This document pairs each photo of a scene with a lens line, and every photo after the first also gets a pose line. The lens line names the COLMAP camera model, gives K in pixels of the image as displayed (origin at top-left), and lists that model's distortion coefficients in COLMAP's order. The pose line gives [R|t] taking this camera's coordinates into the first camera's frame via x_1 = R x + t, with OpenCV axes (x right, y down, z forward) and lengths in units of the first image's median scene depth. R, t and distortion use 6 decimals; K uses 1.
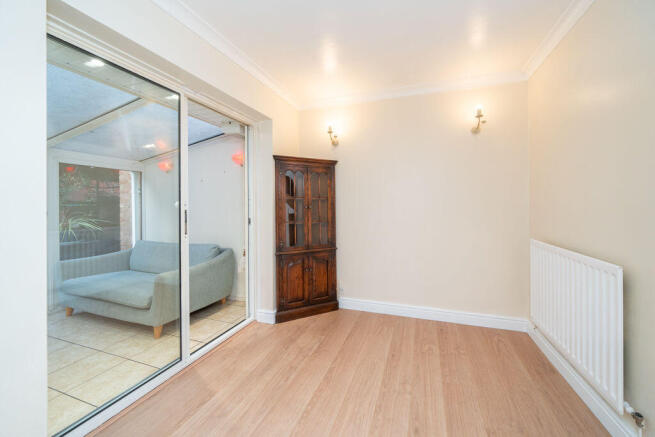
lens RADIAL K [[236.0, 0, 345.1], [0, 236.0, 205.4], [0, 0, 1]] dist [-0.001585, -0.000071]
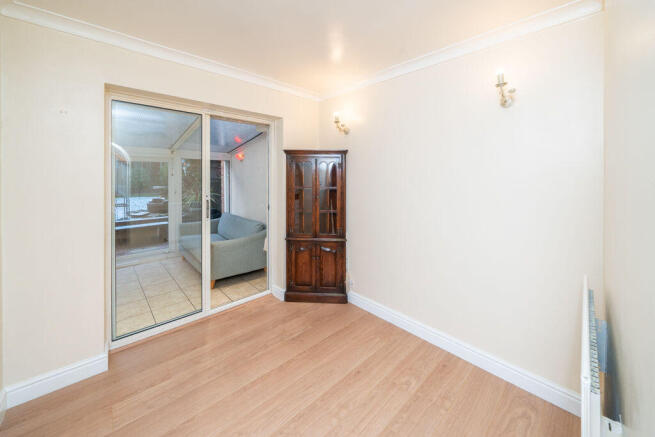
lens RADIAL K [[244.4, 0, 327.0], [0, 244.4, 176.5], [0, 0, 1]] dist [-0.000913, 0.000005]
pose [[0.867875, 0.011484, -0.496649, 0.422691], [-0.010380, 0.999934, 0.004981, -0.089950], [0.496674, 0.000832, 0.867937, 0.095285]]
